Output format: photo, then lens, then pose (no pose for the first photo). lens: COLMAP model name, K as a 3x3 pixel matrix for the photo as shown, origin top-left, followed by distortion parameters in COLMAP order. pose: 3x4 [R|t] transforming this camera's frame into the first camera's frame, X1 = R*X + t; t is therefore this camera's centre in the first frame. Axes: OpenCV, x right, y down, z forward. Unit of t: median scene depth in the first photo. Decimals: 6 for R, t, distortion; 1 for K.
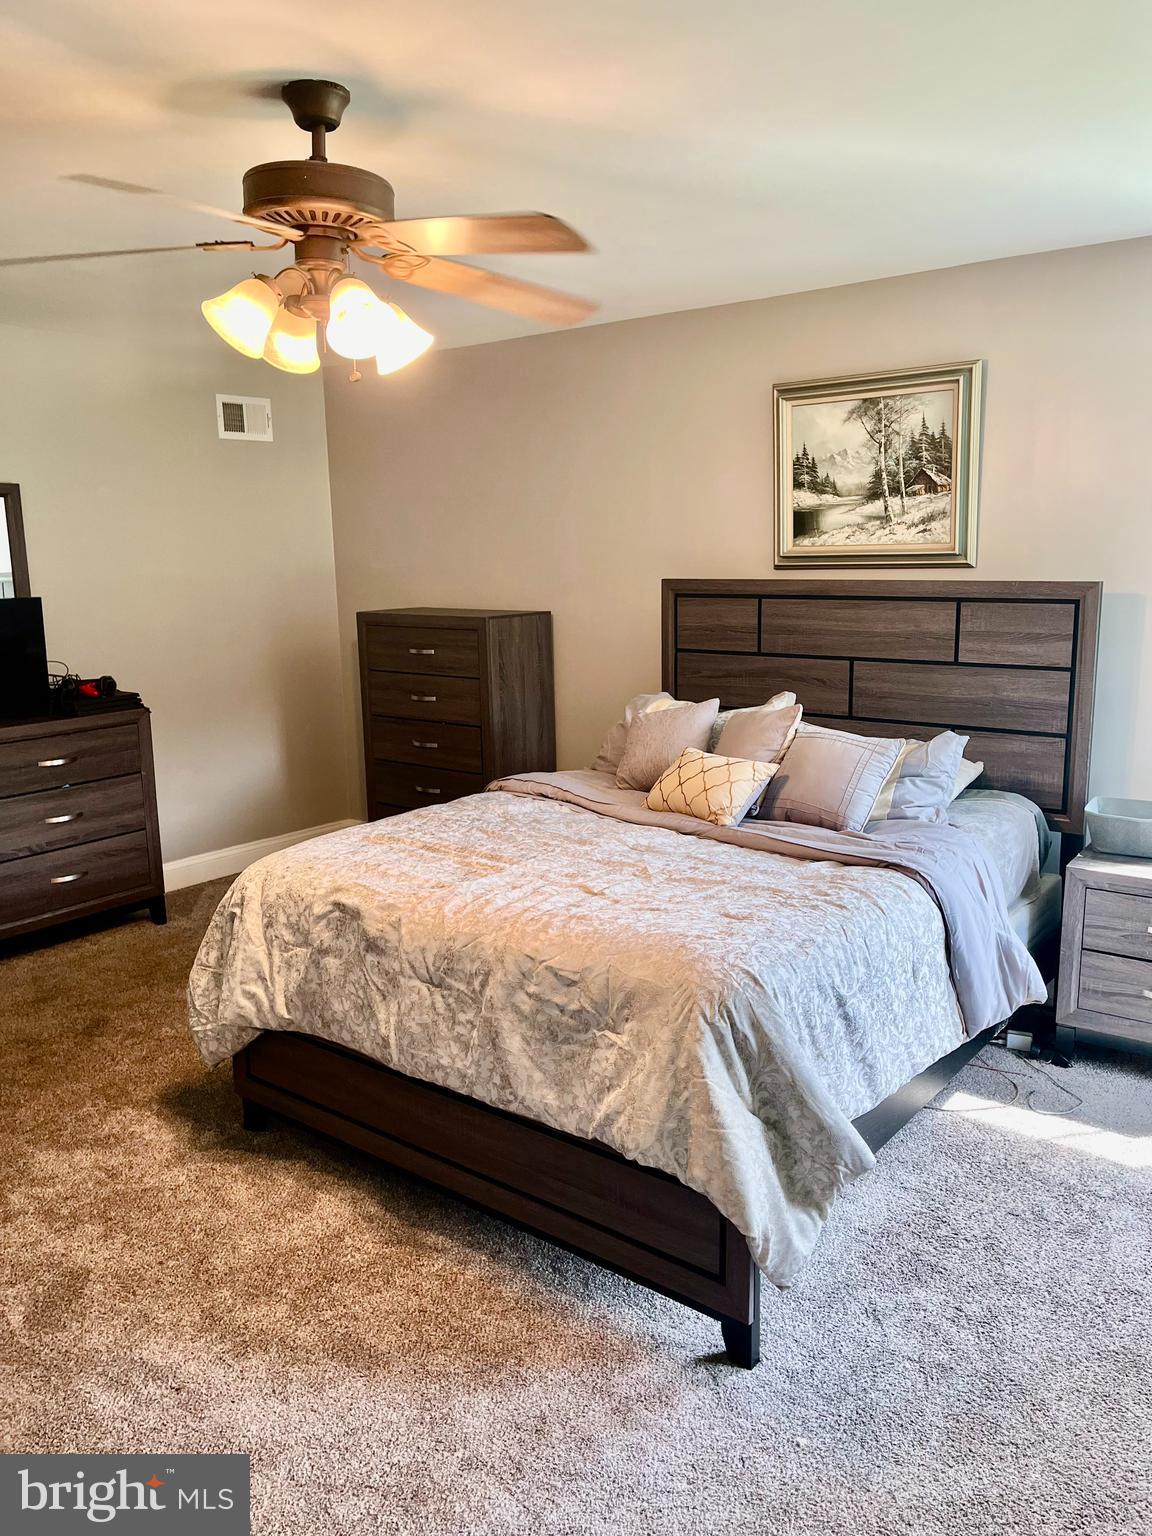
lens RADIAL K [[1135.1, 0, 576.0], [0, 1135.1, 768.0], [0, 0, 1]] dist [-0.073533, -0.000355]
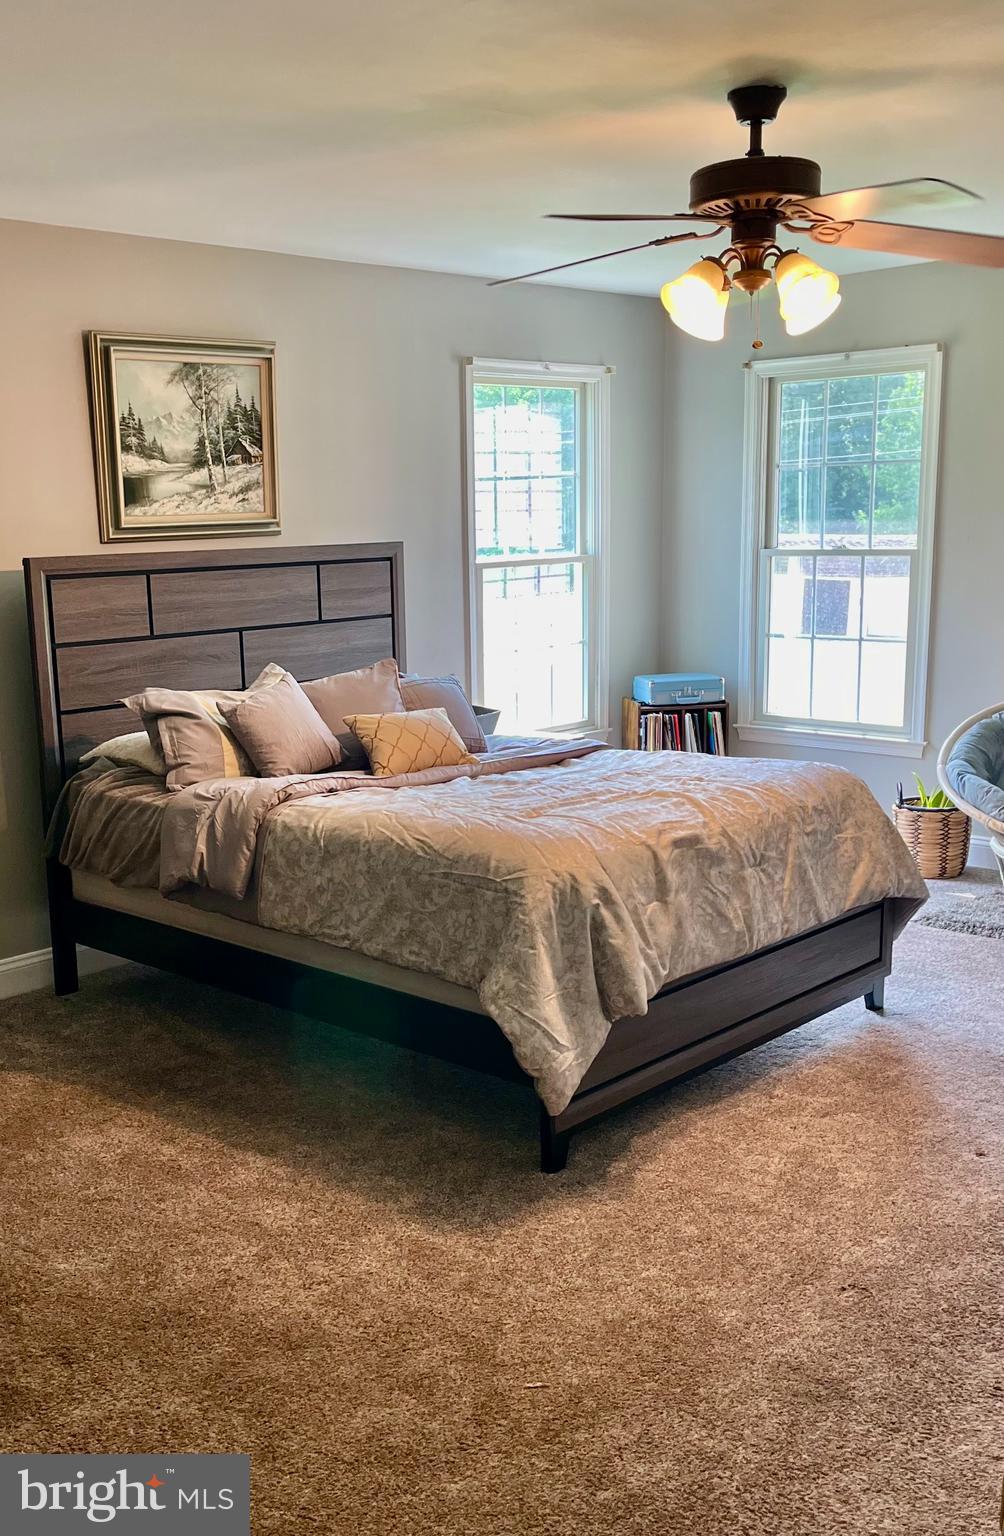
lens RADIAL K [[1539.9, 0, 502.0], [0, 1539.9, 768.0], [0, 0, 1]] dist [0.011648, 0.002527]
pose [[0.082573, -0.153995, 0.984615, -1.081105], [0.204068, 0.969667, 0.134543, -0.114428], [-0.975468, 0.189819, 0.111493, 0.655031]]
